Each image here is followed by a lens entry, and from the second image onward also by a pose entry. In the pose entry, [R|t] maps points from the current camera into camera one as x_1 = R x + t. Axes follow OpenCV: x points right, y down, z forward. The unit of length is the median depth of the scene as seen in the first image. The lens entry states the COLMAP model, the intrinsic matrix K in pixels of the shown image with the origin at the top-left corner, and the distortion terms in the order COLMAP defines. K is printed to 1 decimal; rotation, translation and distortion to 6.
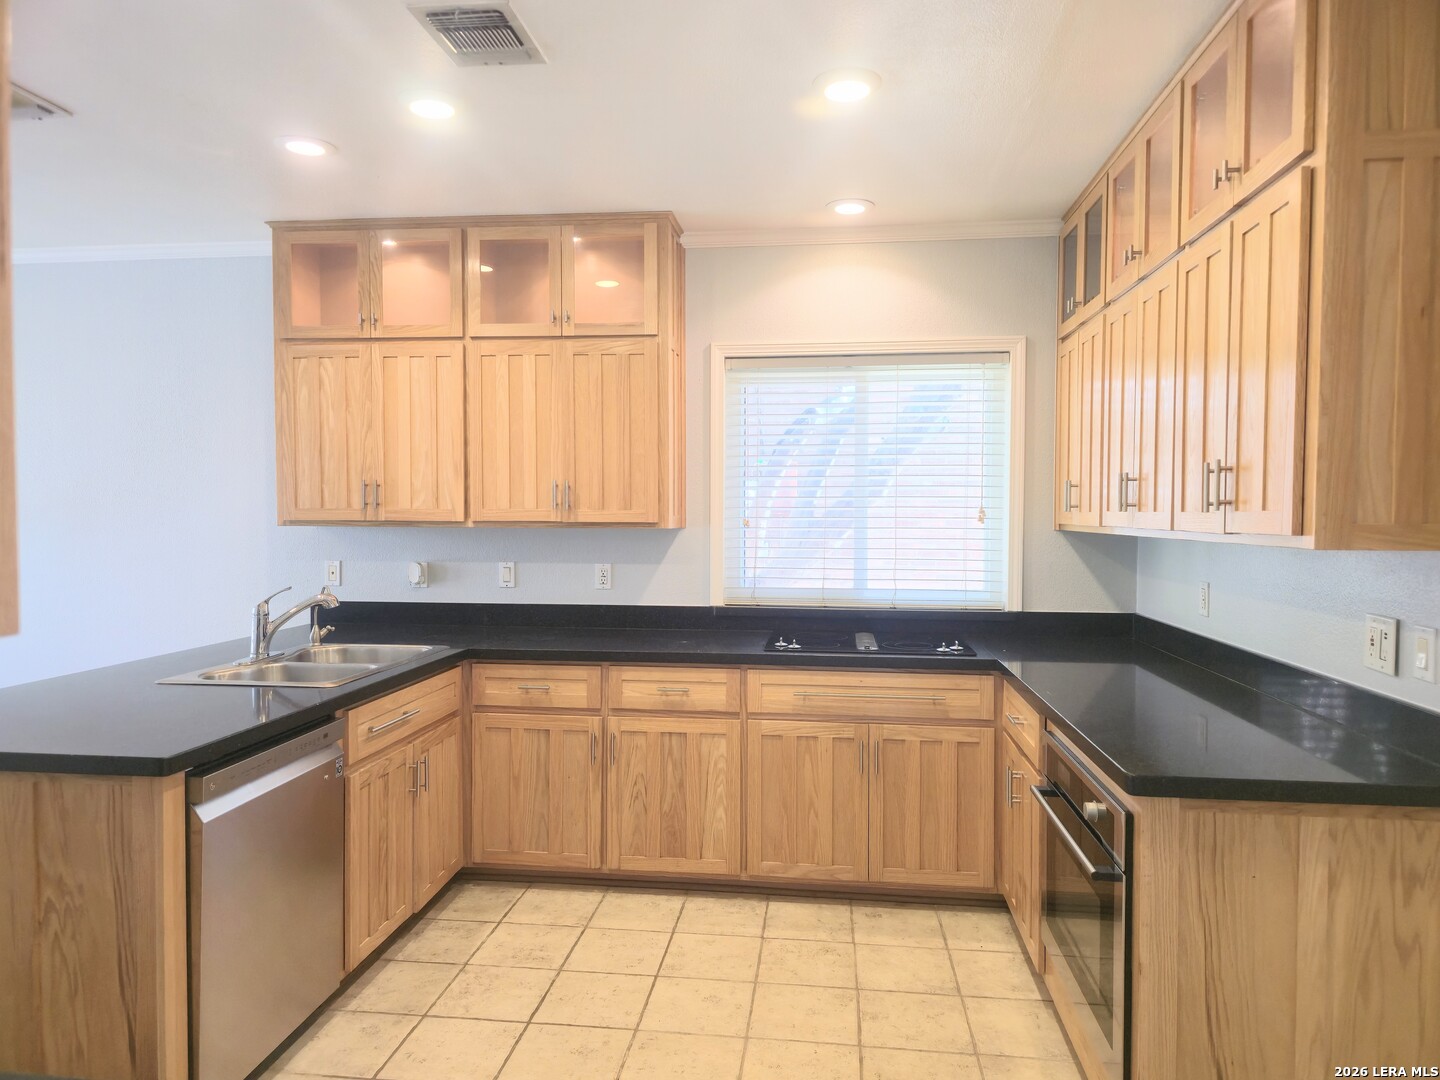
lens RADIAL K [[951.0, 0, 721.0], [0, 951.0, 542.4], [0, 0, 1]] dist [0.053827, -0.042610]
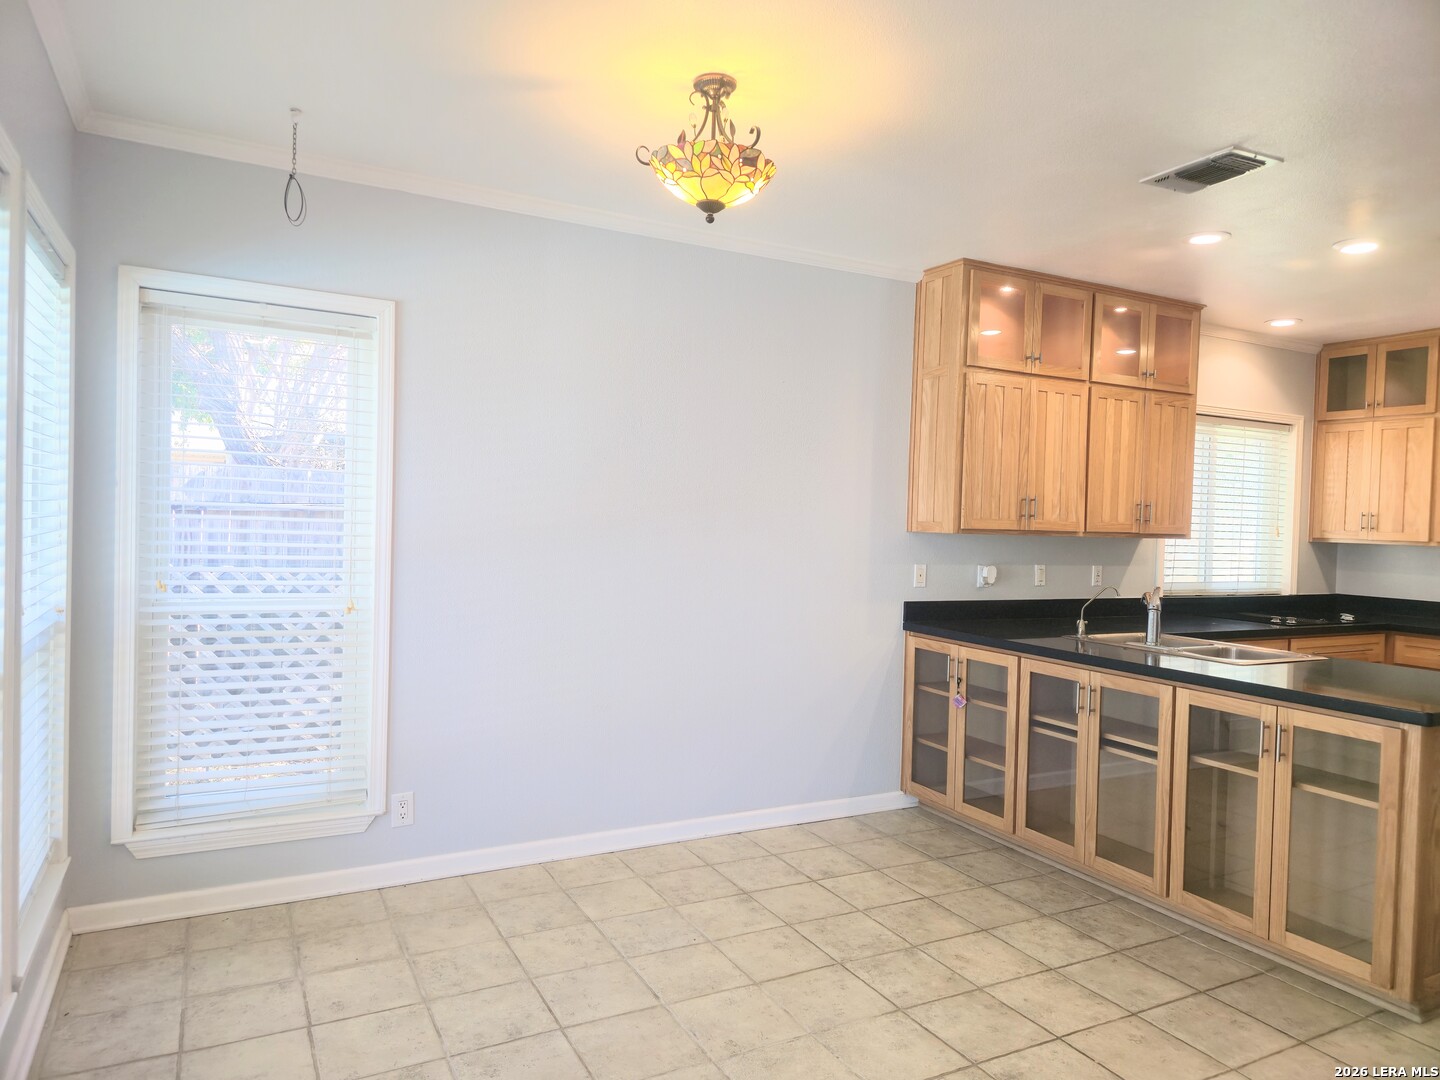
lens RADIAL K [[951.0, 0, 722.5], [0, 951.0, 535.1], [0, 0, 1]] dist [0.053827, -0.042610]
pose [[0.820876, 0.009652, 0.571025, -1.327435], [-0.012549, 0.999921, 0.001138, -0.013402], [-0.570969, -0.008100, 0.820932, 0.258154]]
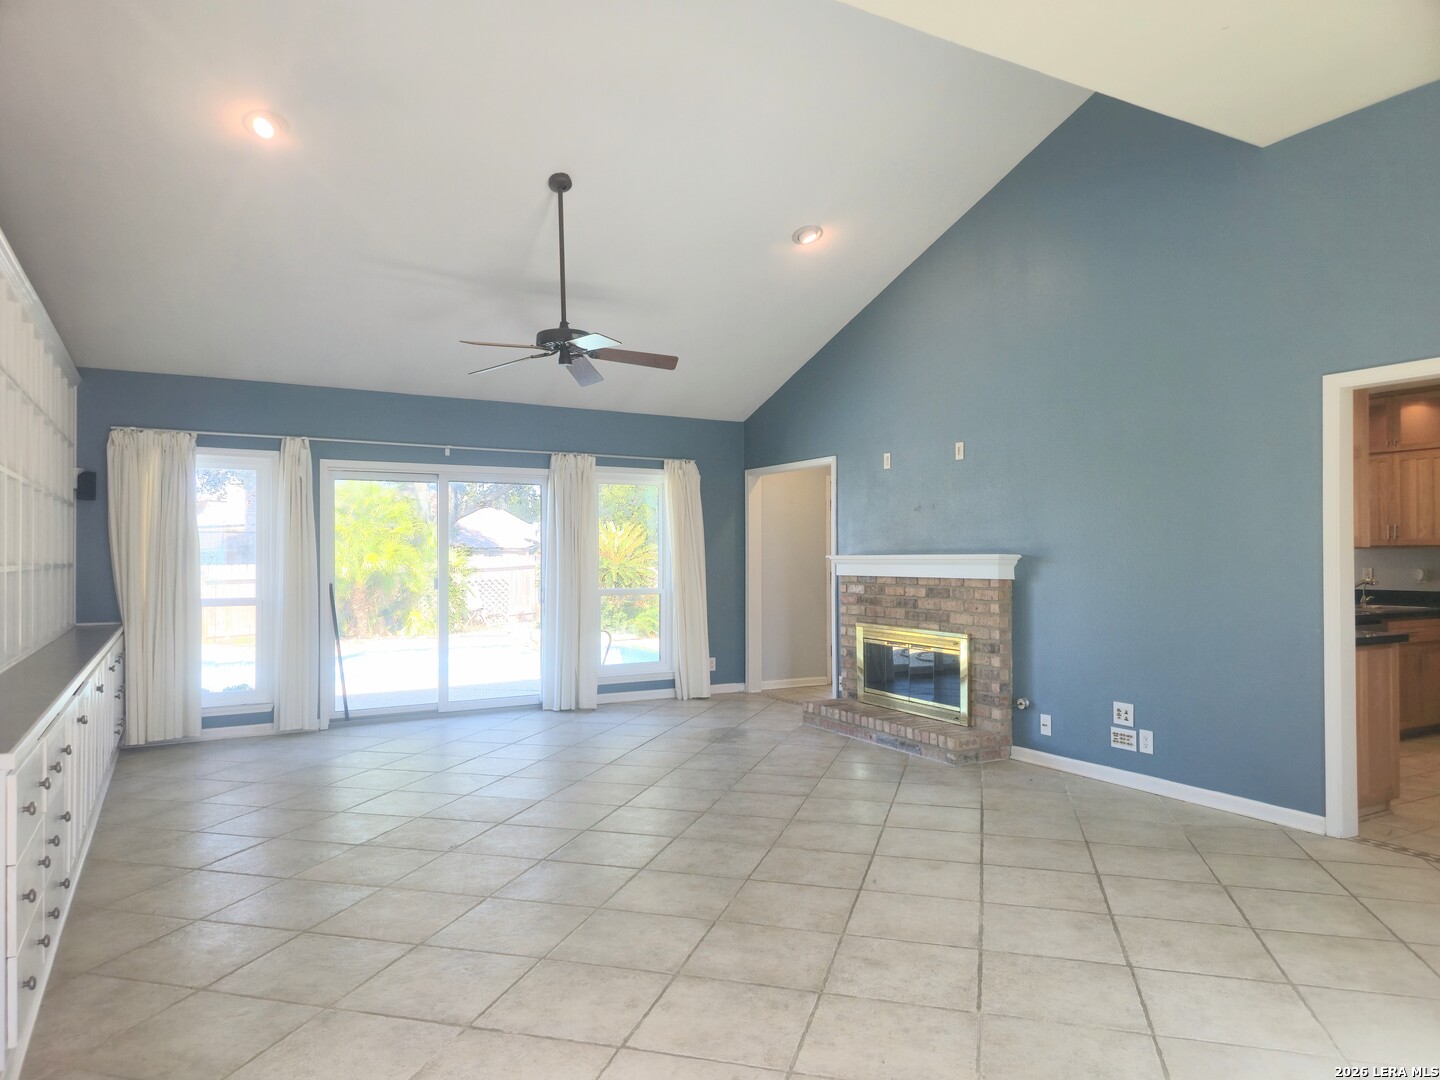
lens RADIAL K [[951.0, 0, 720.6], [0, 951.0, 540.7], [0, 0, 1]] dist [0.053827, -0.042610]
pose [[-0.145612, -0.006825, -0.989318, 1.776752], [-0.024023, 0.999706, -0.003361, 0.008080], [0.989050, 0.023277, -0.145733, -0.079028]]
